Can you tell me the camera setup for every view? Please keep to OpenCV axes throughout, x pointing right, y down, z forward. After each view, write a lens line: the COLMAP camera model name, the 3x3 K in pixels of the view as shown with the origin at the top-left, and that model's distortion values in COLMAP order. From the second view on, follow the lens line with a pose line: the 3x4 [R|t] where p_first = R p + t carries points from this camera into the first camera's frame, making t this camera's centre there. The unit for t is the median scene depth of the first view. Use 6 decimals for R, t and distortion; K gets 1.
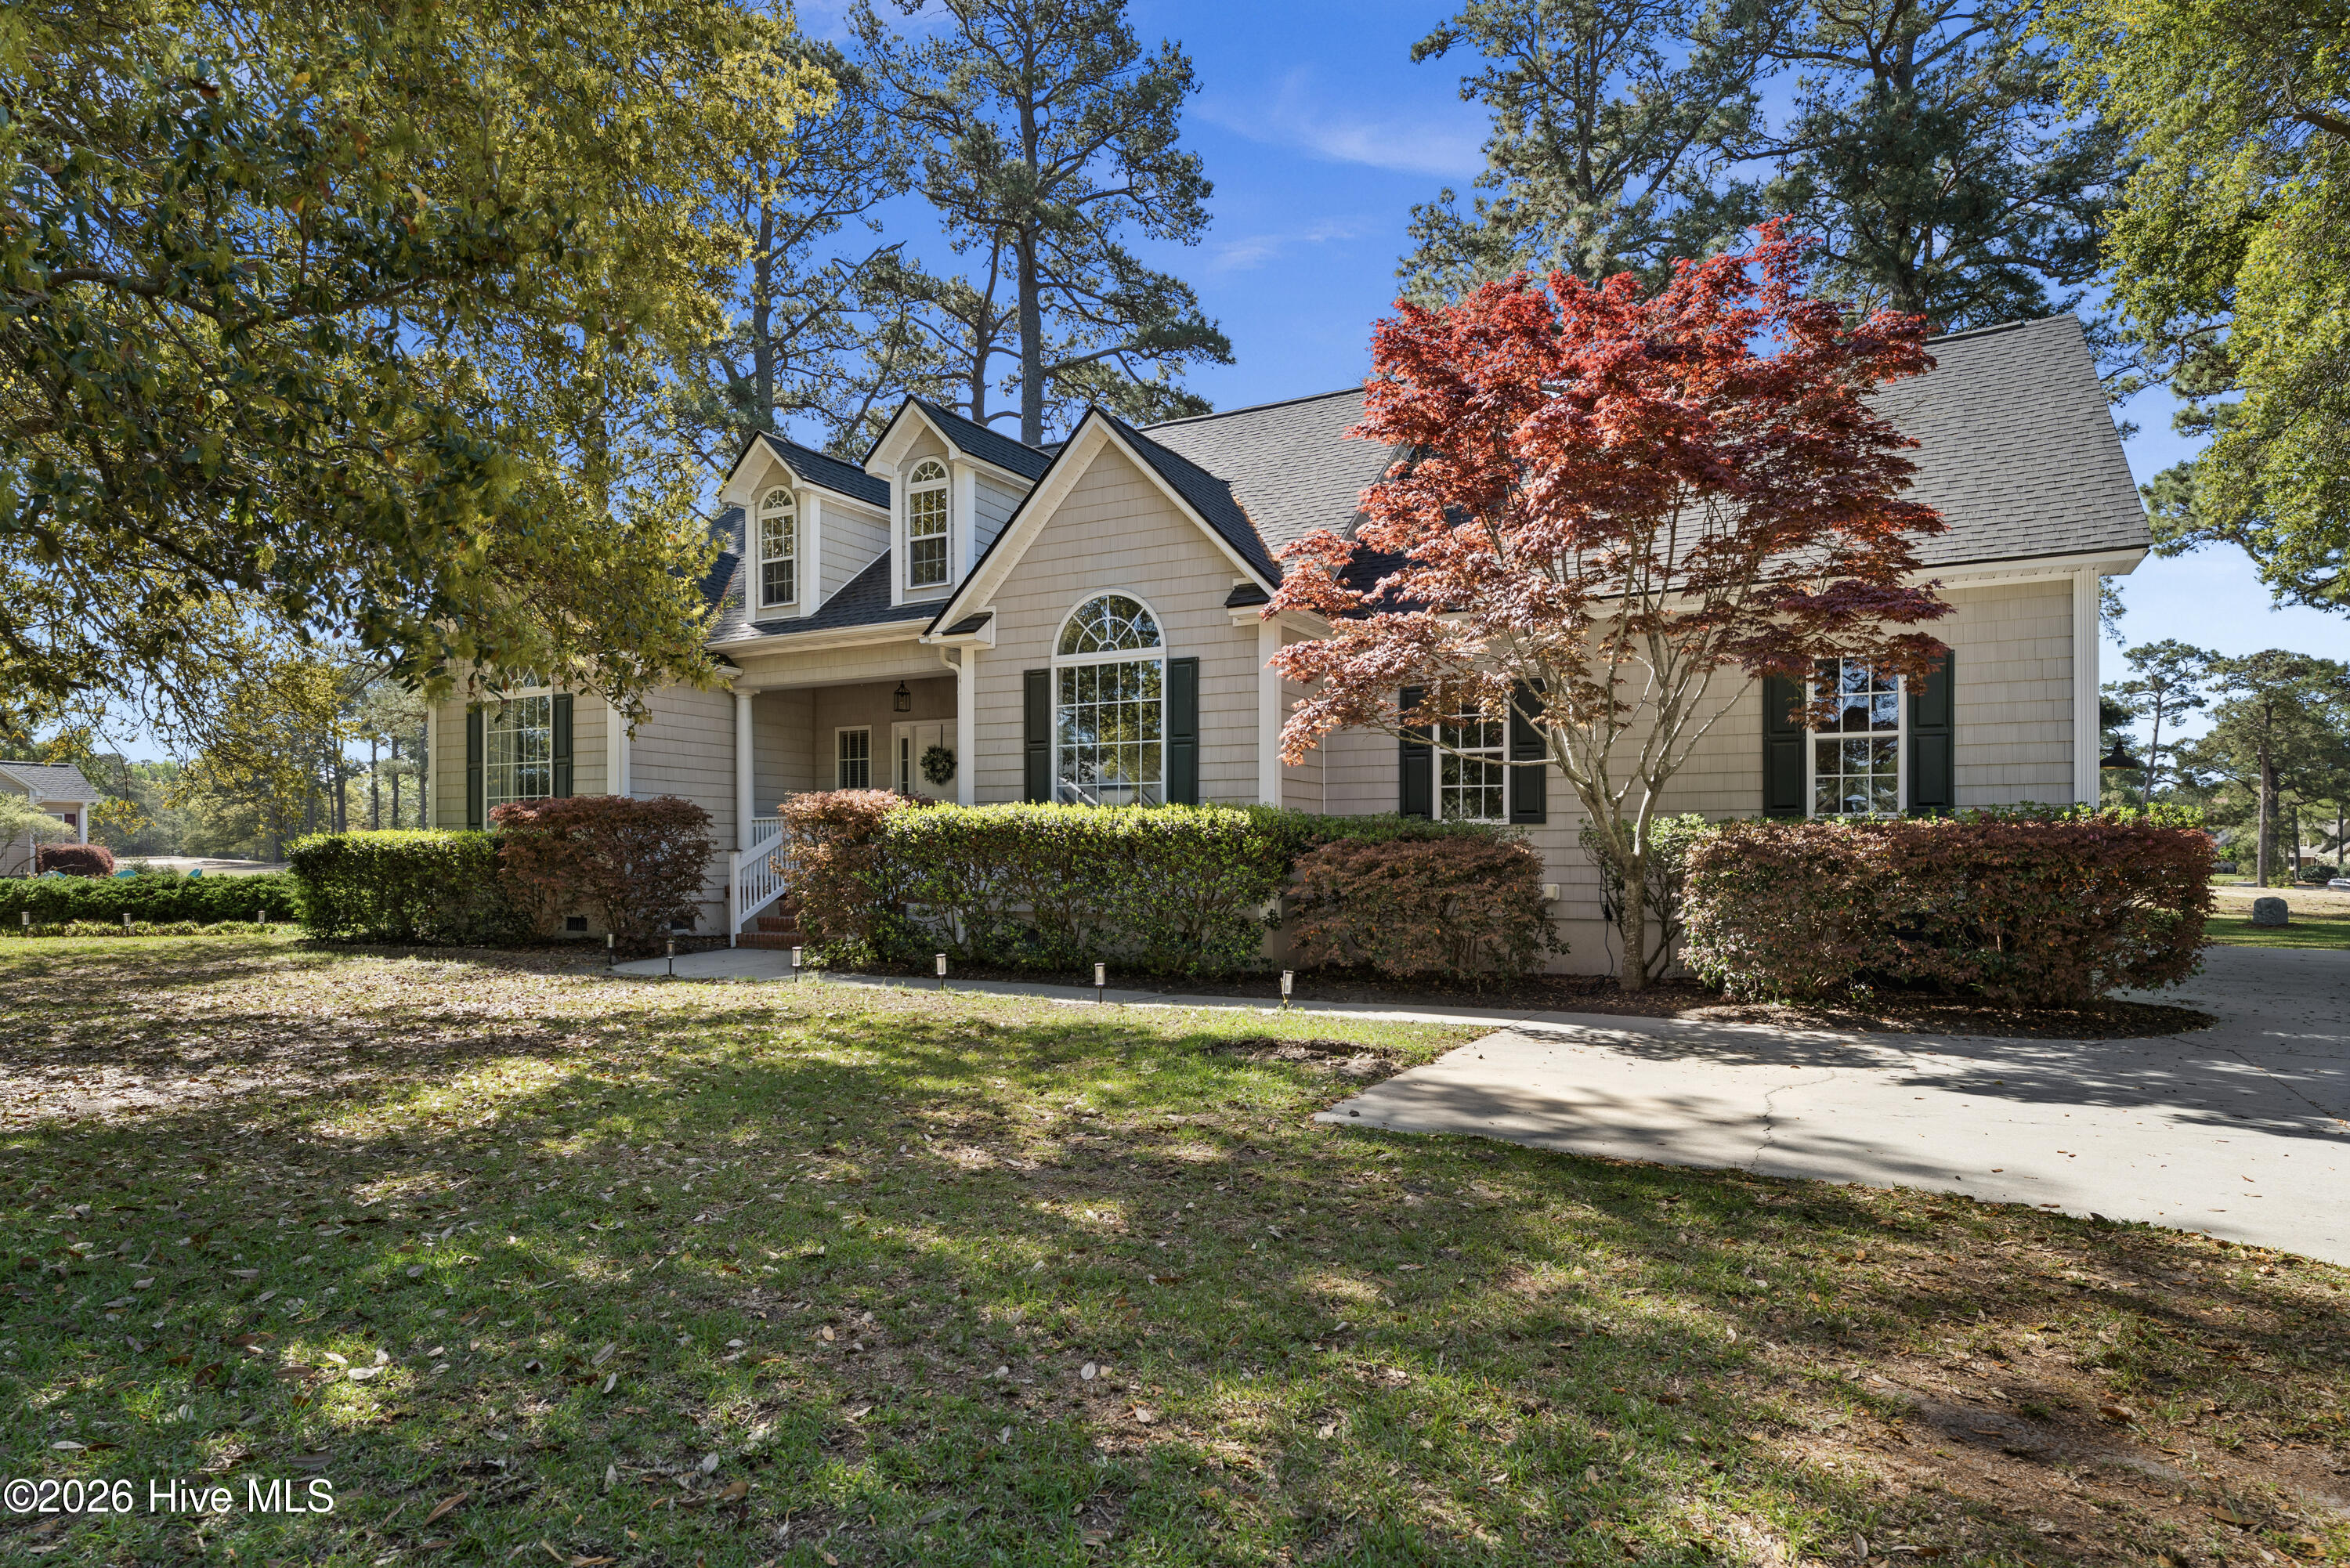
lens RADIAL K [[1398.4, 0, 1178.9], [0, 1398.4, 845.3], [0, 0, 1]] dist [-0.007196, 0.000739]
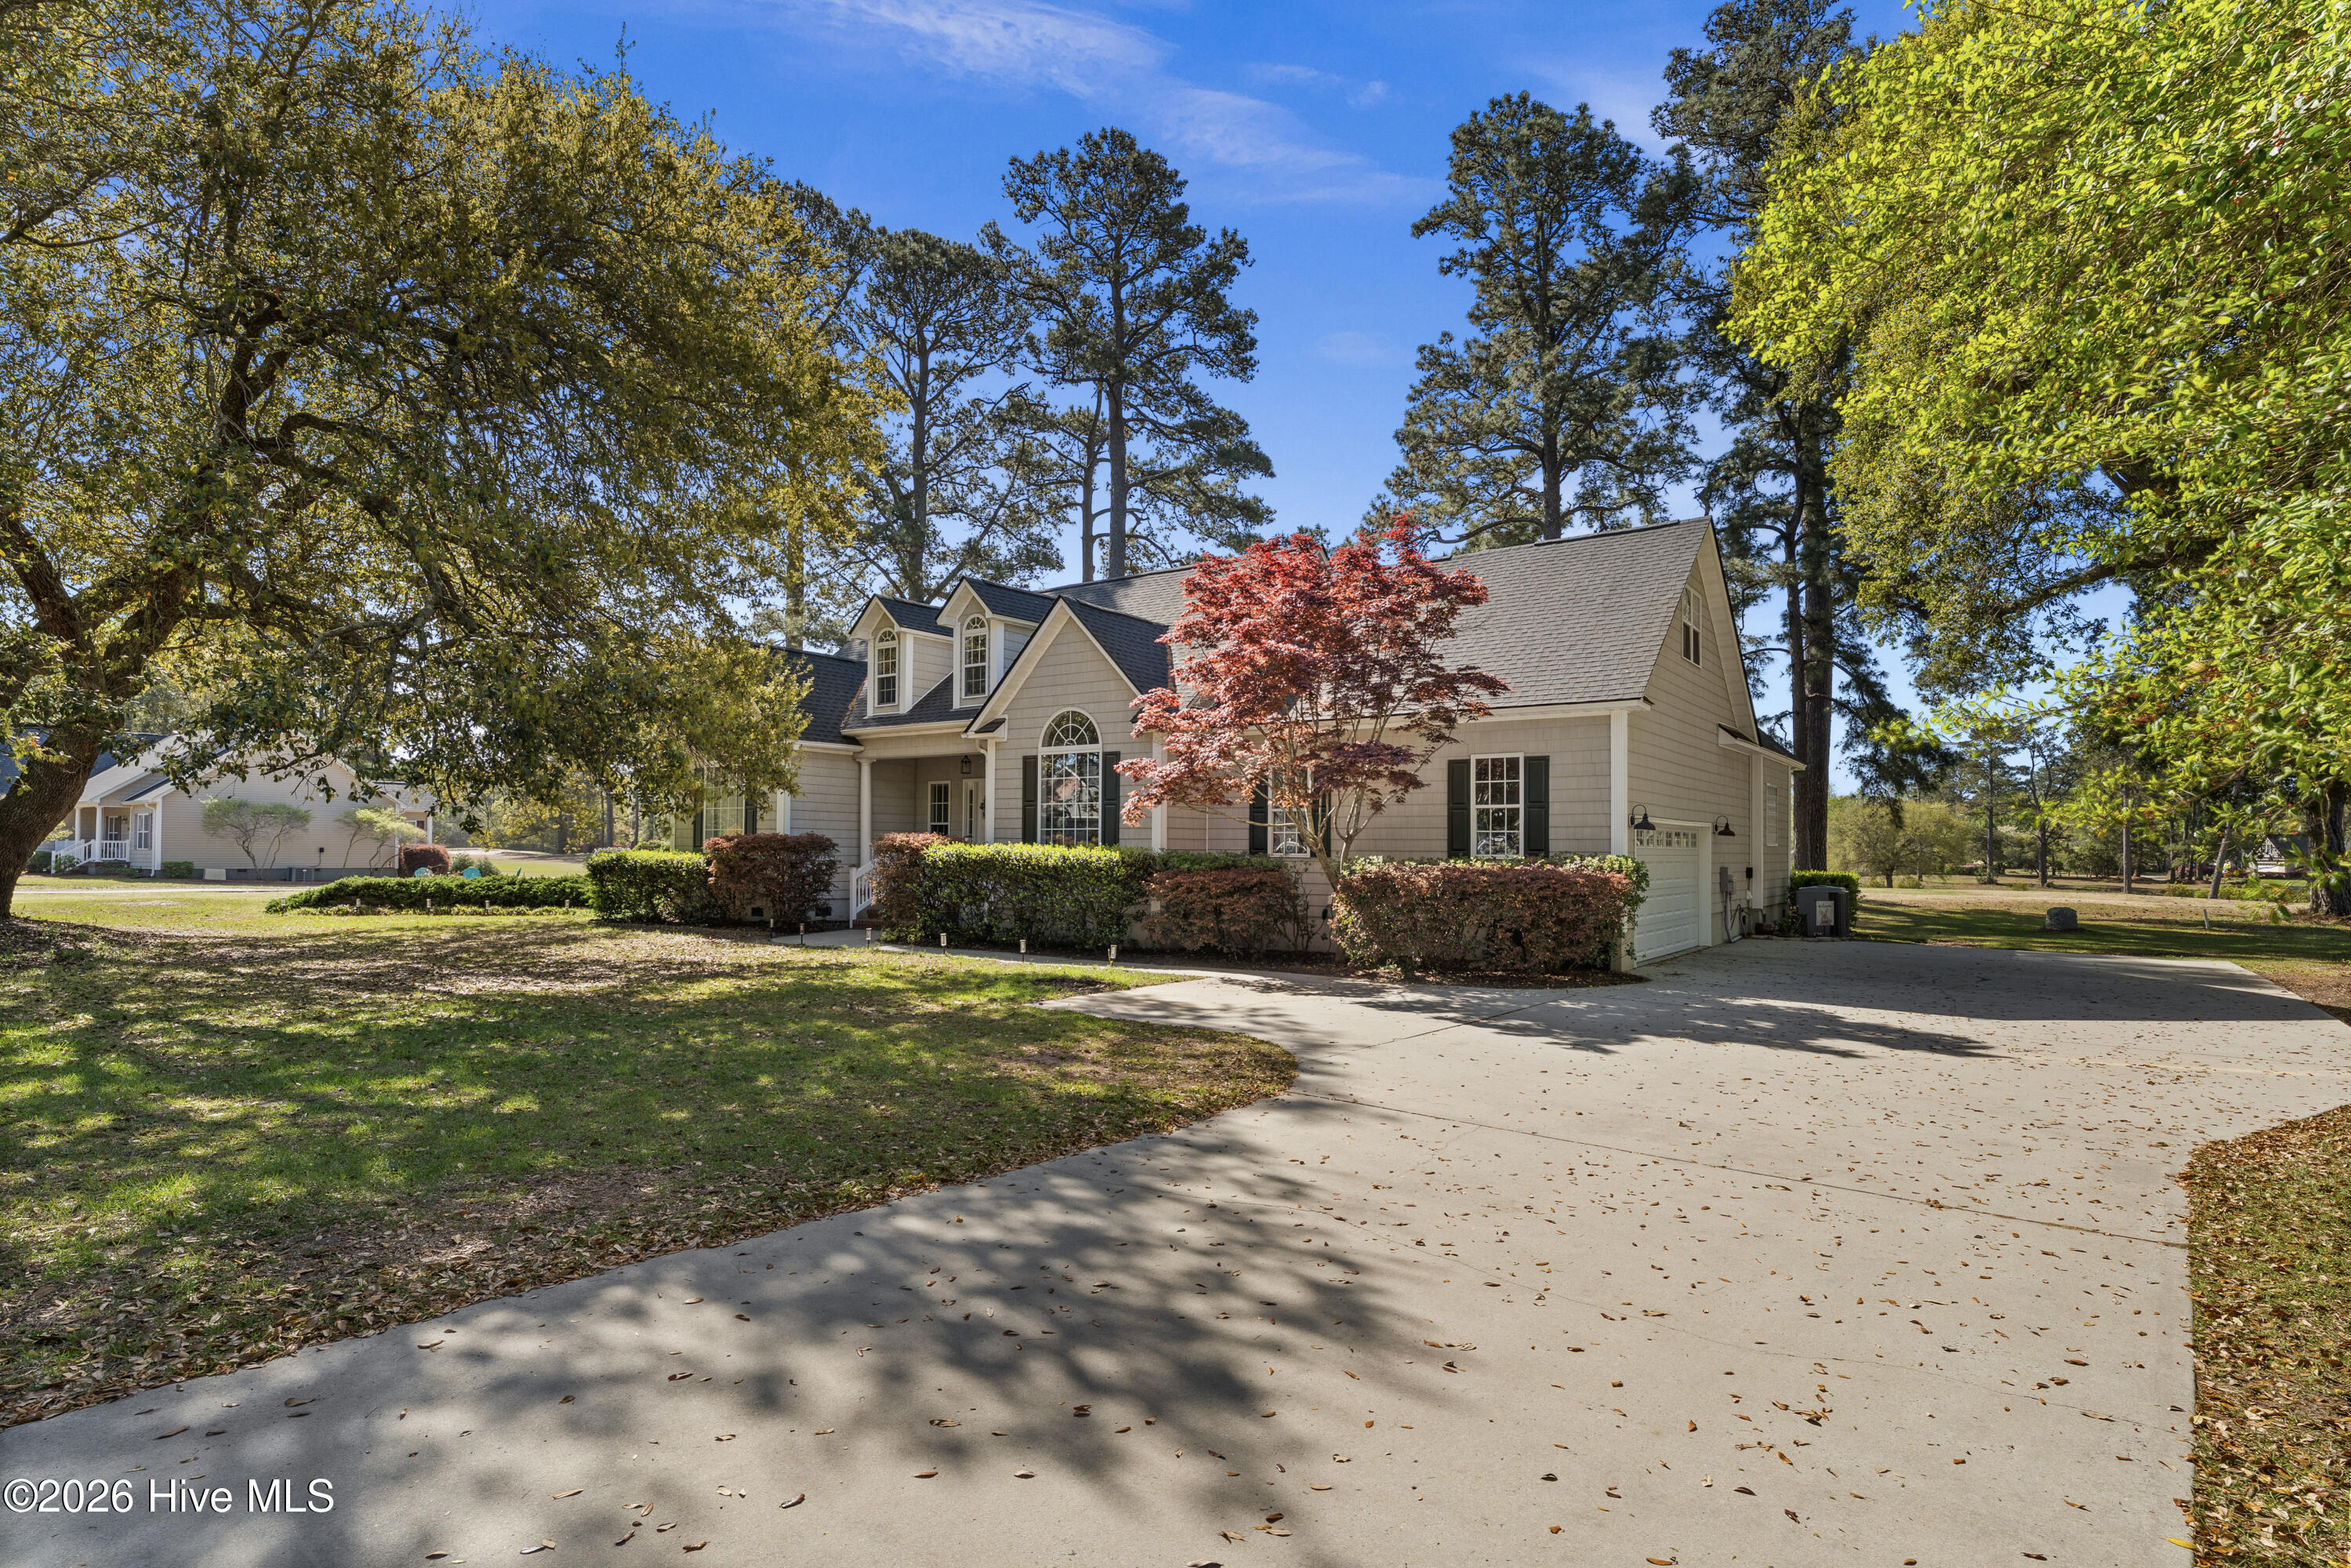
lens RADIAL K [[1335.5, 0, 1186.0], [0, 1335.5, 789.4], [0, 0, 1]] dist [-0.012266, 0.003447]
pose [[0.991496, 0.001137, -0.130136, 0.242576], [-0.005816, 0.999350, -0.035586, -0.030763], [0.130011, 0.036040, 0.990857, -0.429059]]
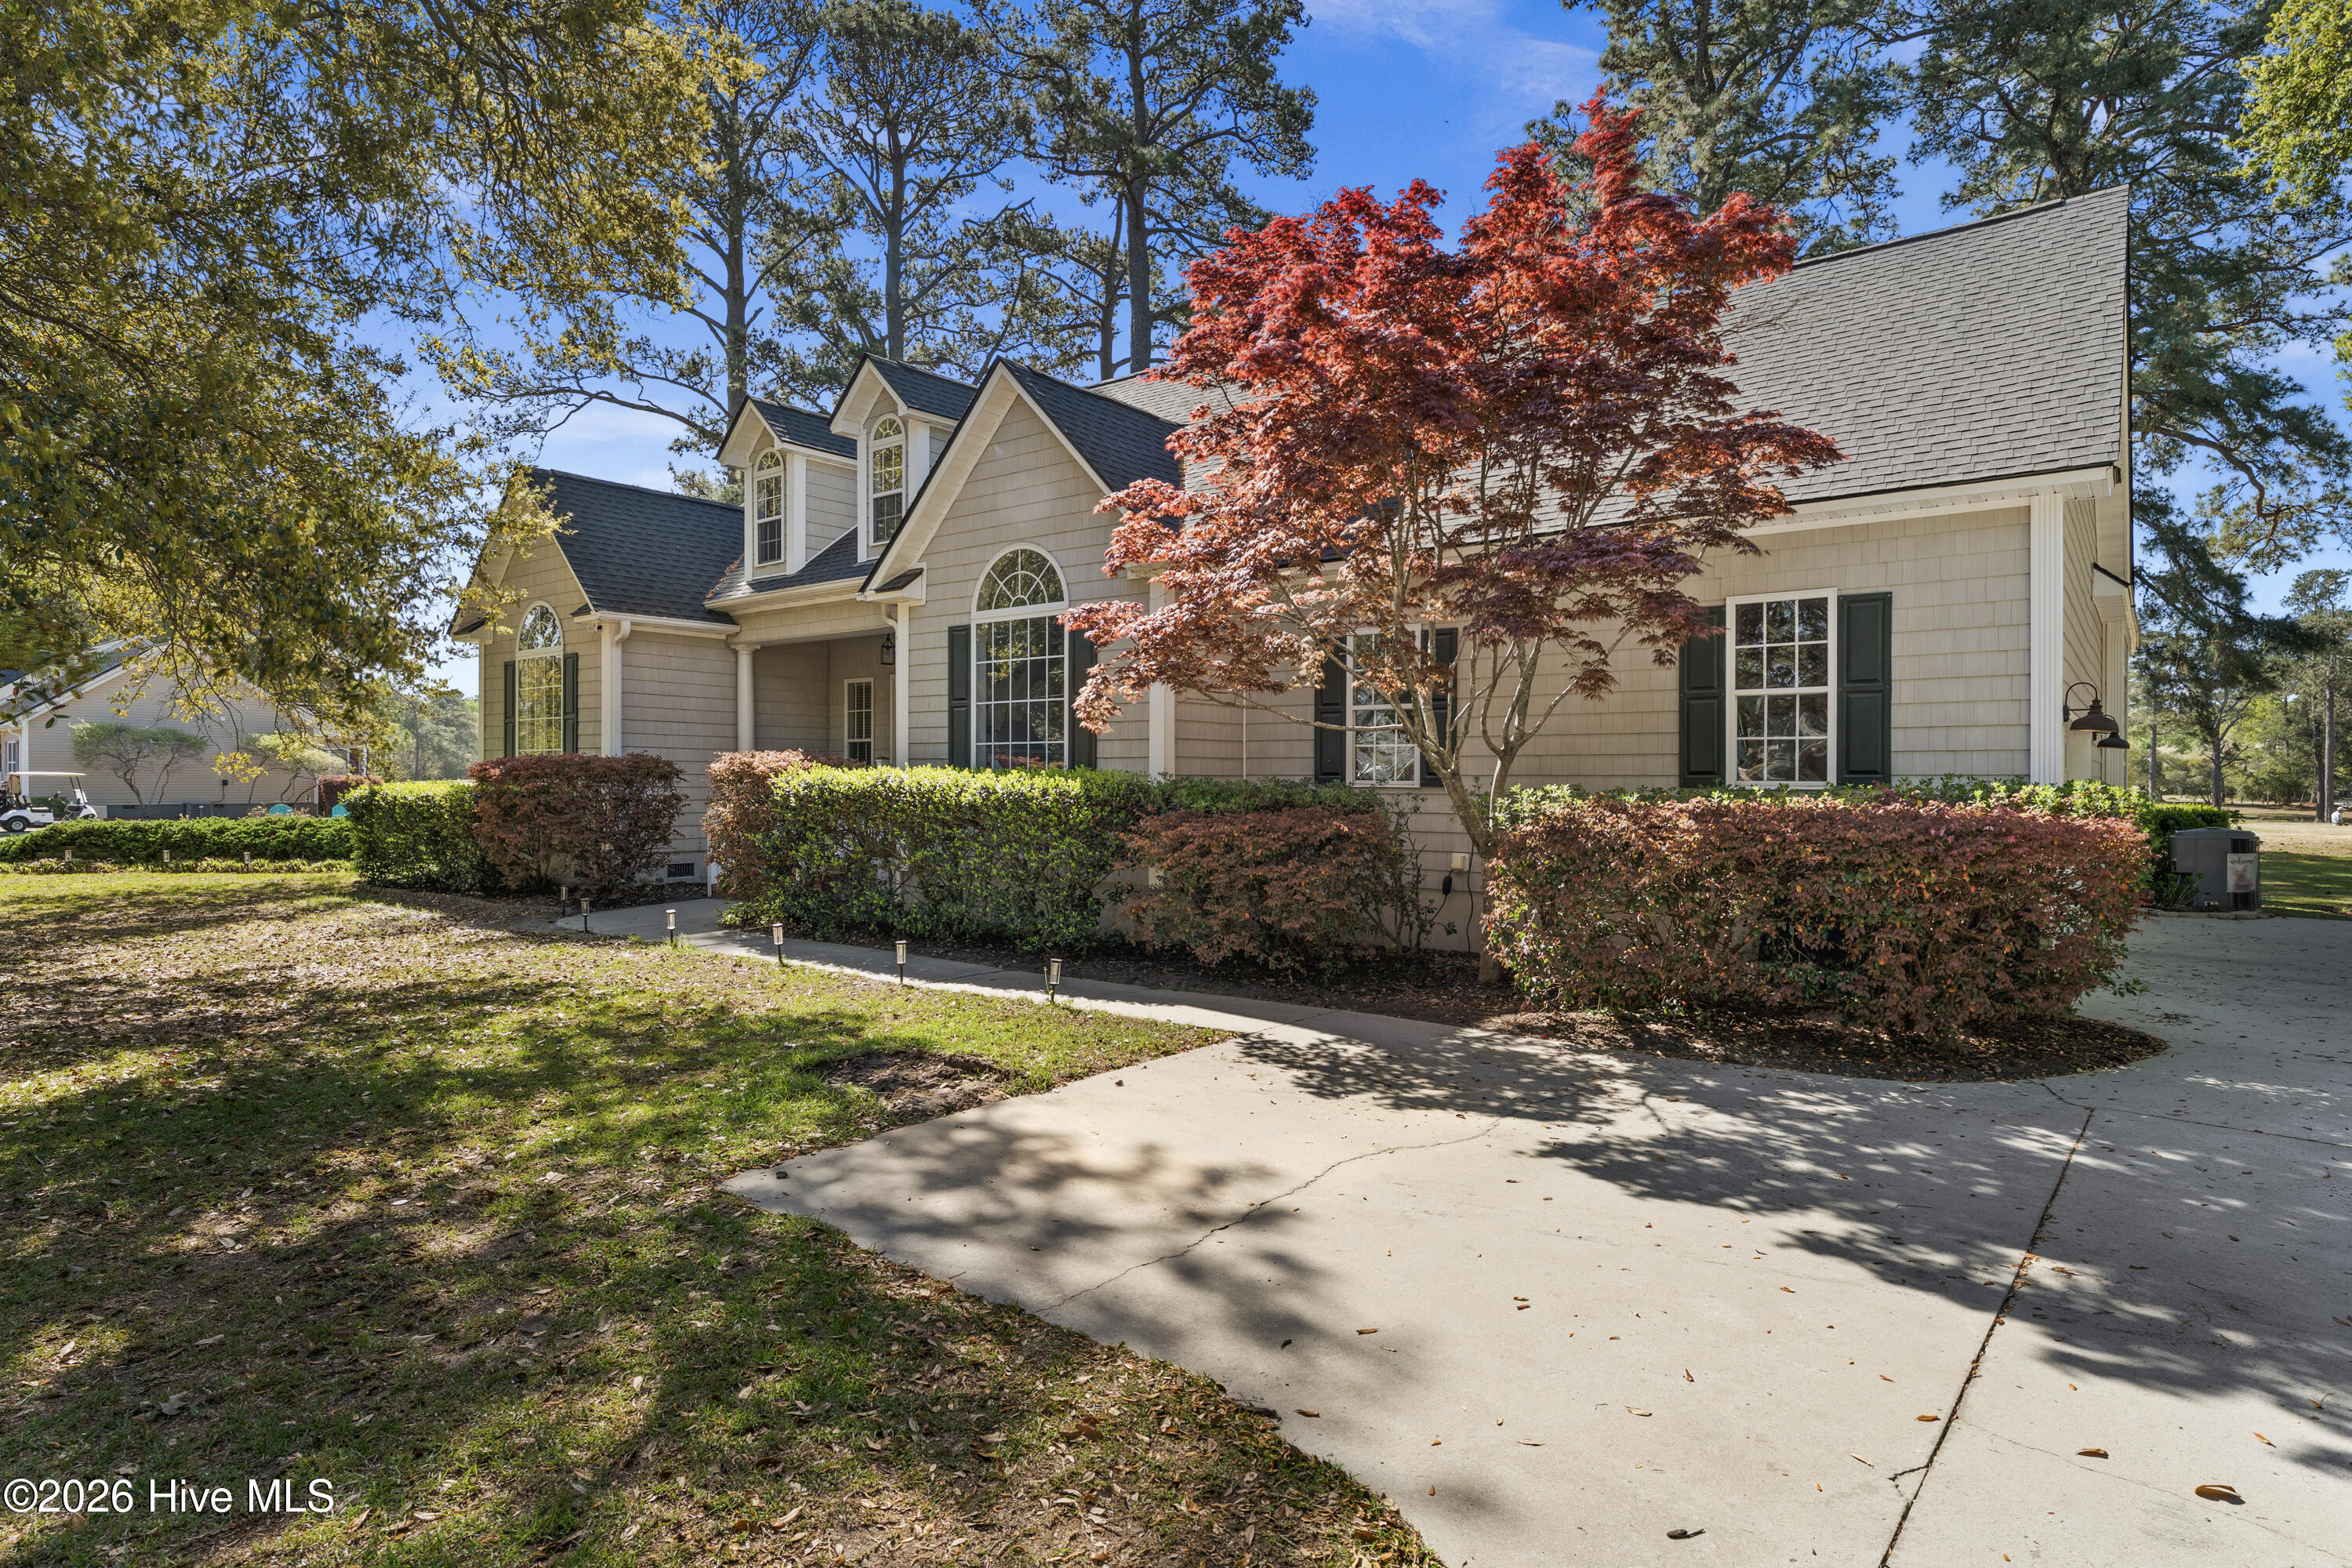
lens RADIAL K [[1336.0, 0, 1169.9], [0, 1336.0, 779.6], [0, 0, 1]] dist [-0.012266, 0.003447]
pose [[0.983474, 0.002834, -0.181029, 0.192703], [-0.000963, 0.999945, 0.010423, -0.024101], [0.181049, -0.010076, 0.983422, 0.088395]]
